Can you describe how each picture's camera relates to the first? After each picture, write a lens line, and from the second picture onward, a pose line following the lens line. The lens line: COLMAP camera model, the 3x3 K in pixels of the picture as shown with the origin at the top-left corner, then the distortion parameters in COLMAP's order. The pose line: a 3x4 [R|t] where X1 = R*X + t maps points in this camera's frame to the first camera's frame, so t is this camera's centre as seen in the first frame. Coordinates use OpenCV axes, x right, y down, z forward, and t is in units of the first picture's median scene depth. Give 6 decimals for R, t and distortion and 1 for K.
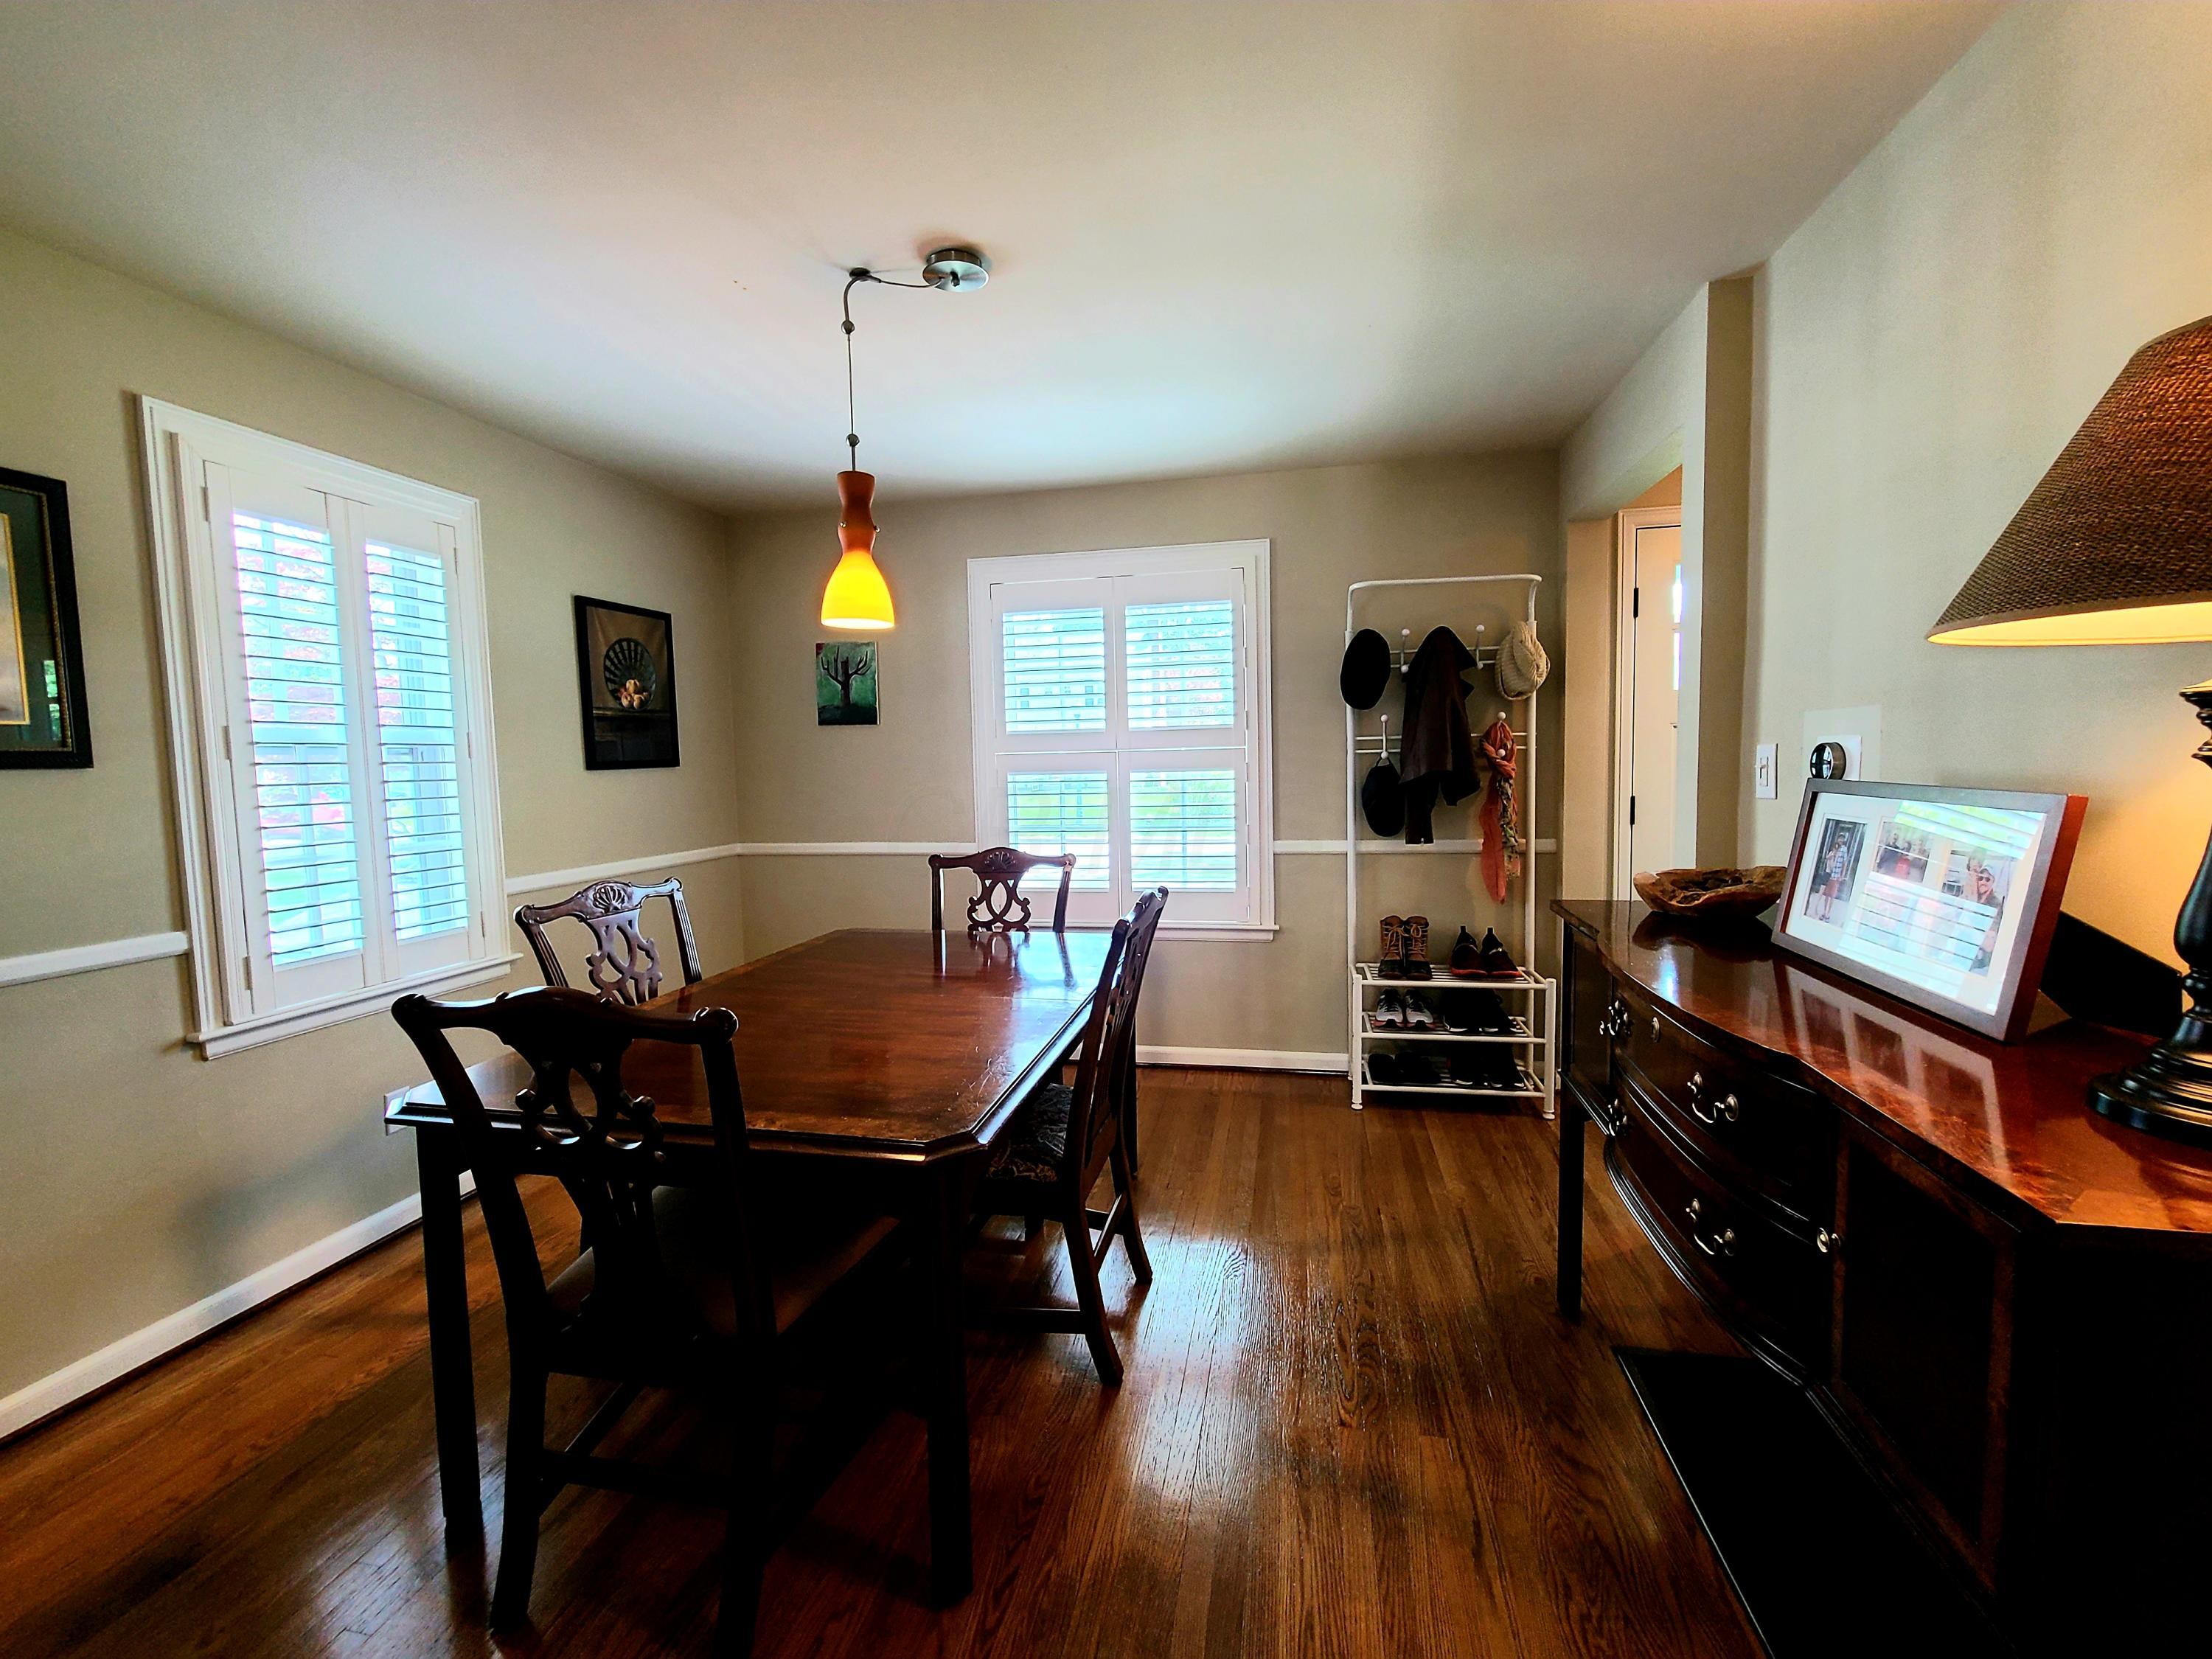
lens RADIAL K [[898.7, 0, 1107.4], [0, 898.7, 825.9], [0, 0, 1]] dist [-0.003586, 0.000119]
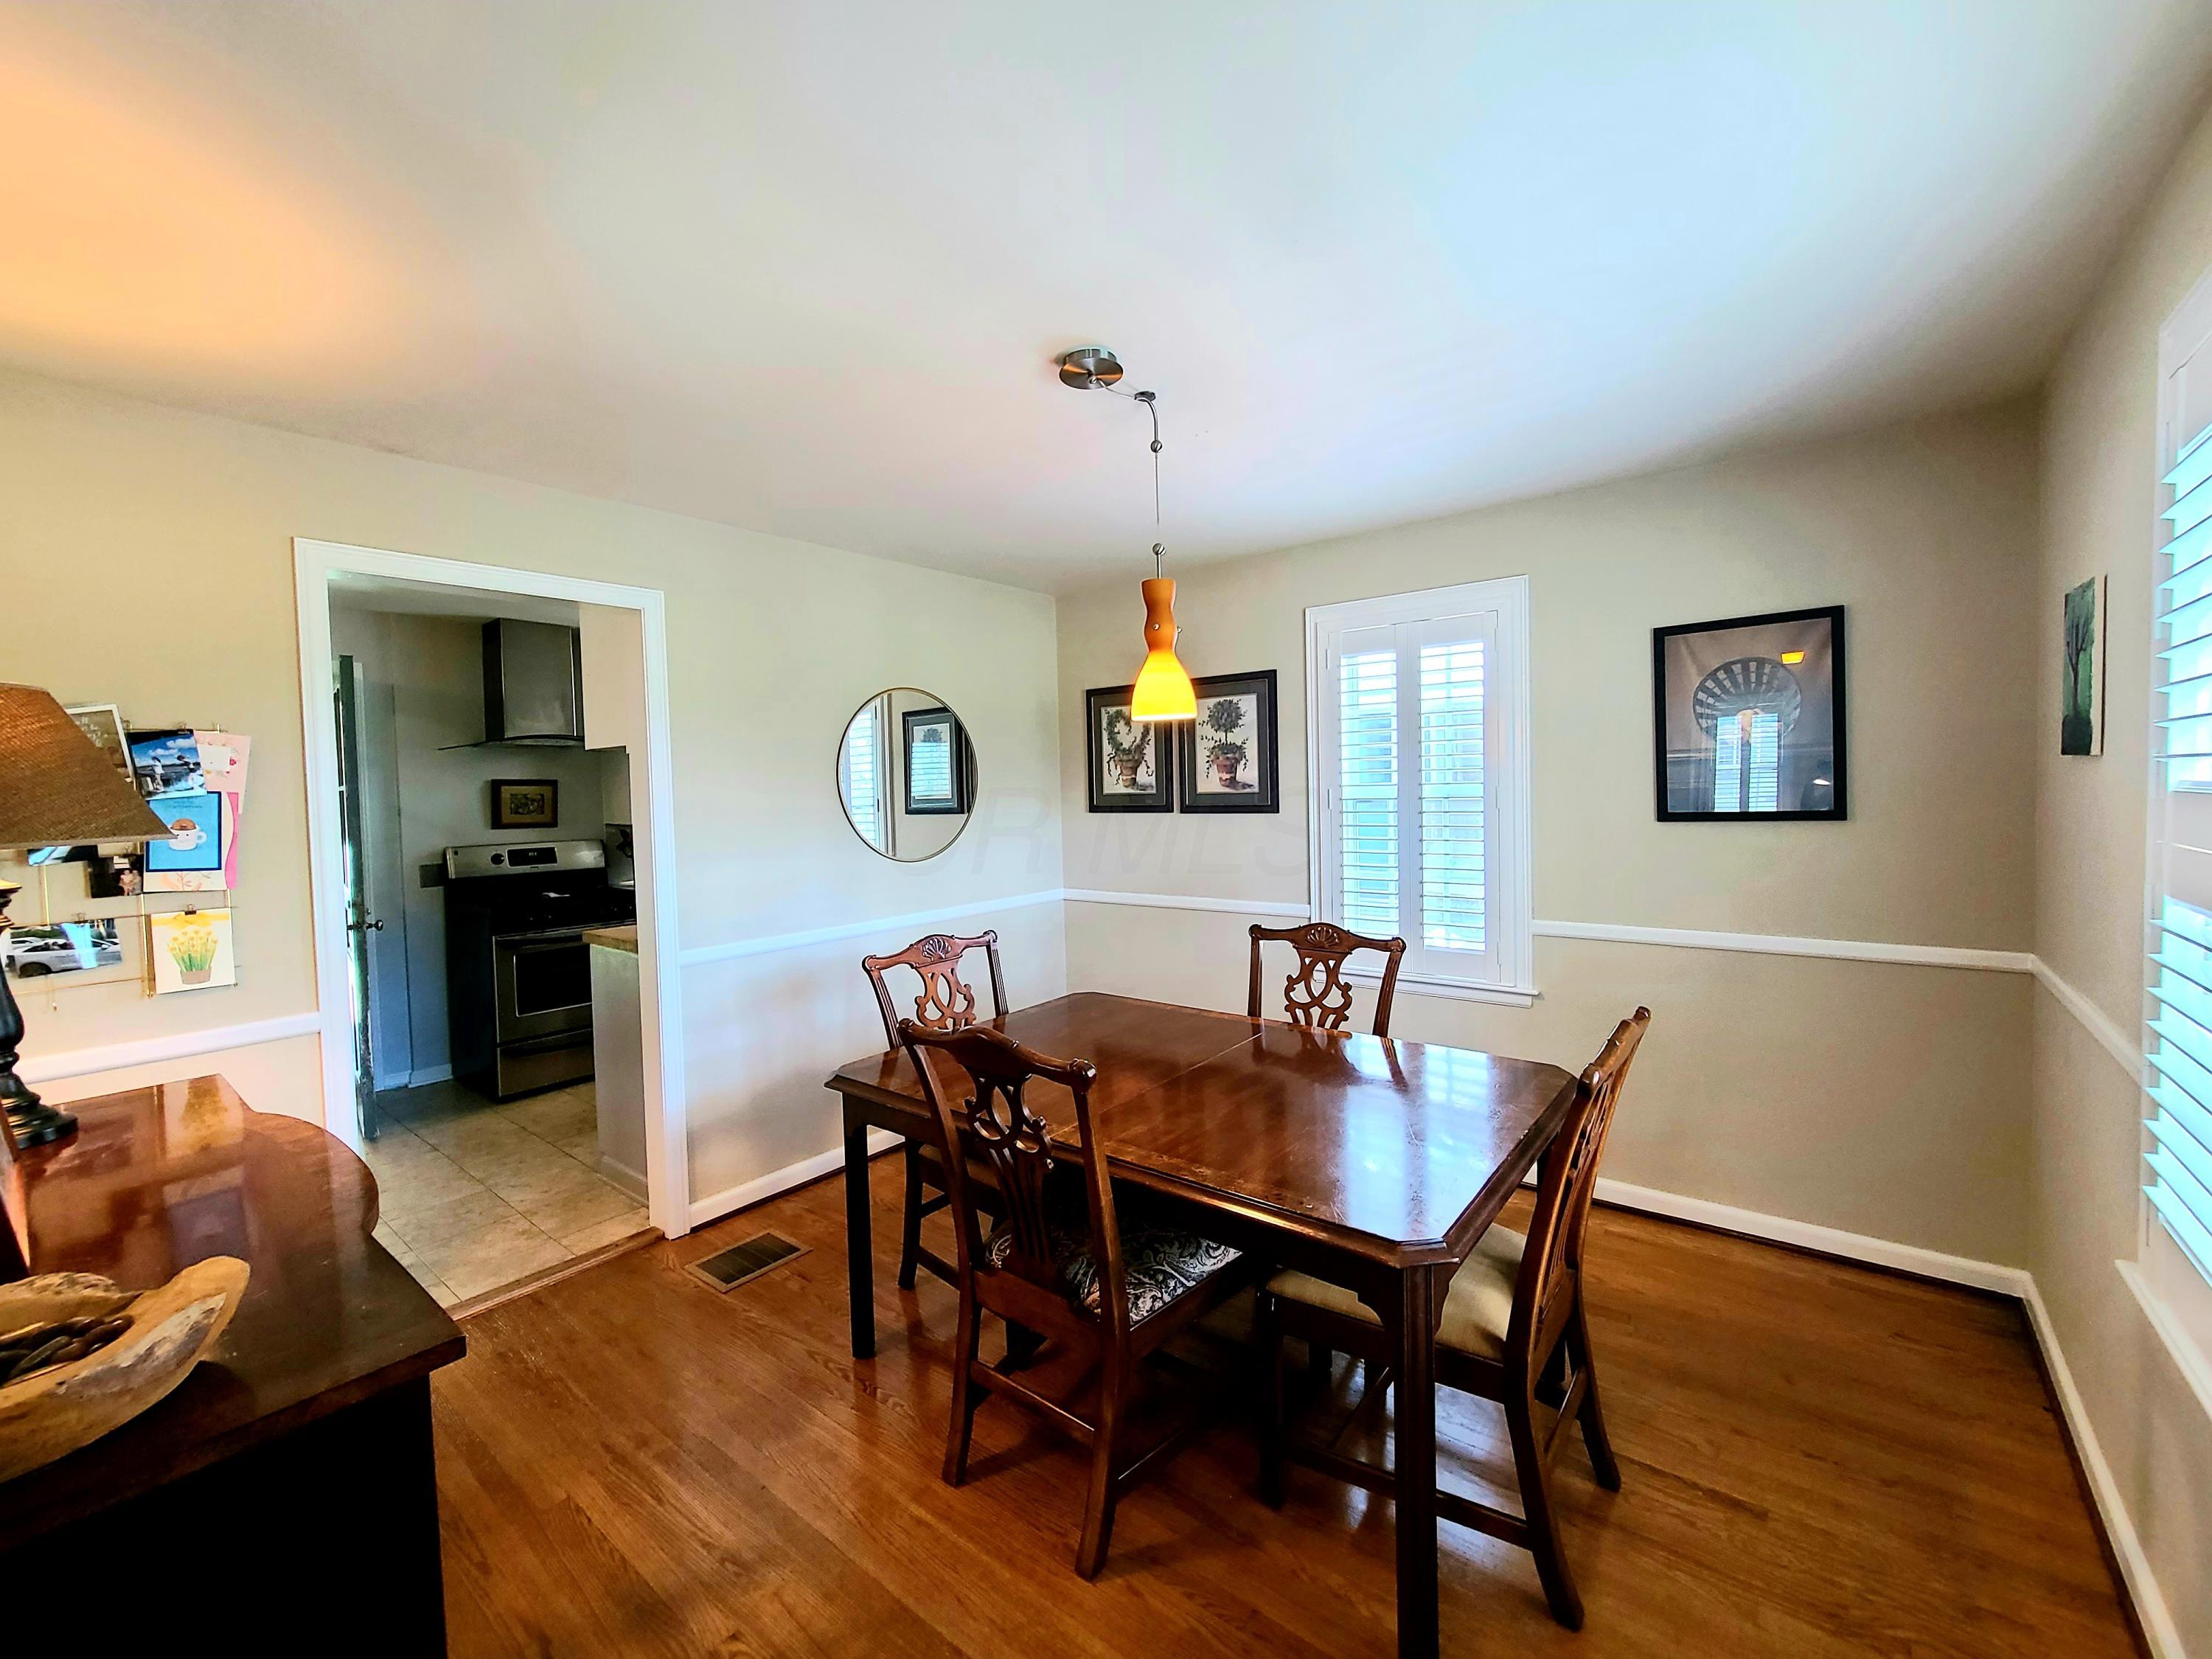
lens RADIAL K [[898.7, 0, 1118.7], [0, 898.7, 817.3], [0, 0, 1]] dist [-0.003586, 0.000119]
pose [[-0.437625, 0.057729, -0.897302, 0.606711], [-0.035952, 0.996015, 0.081614, -0.160173], [0.898439, 0.067977, -0.433806, 1.204516]]
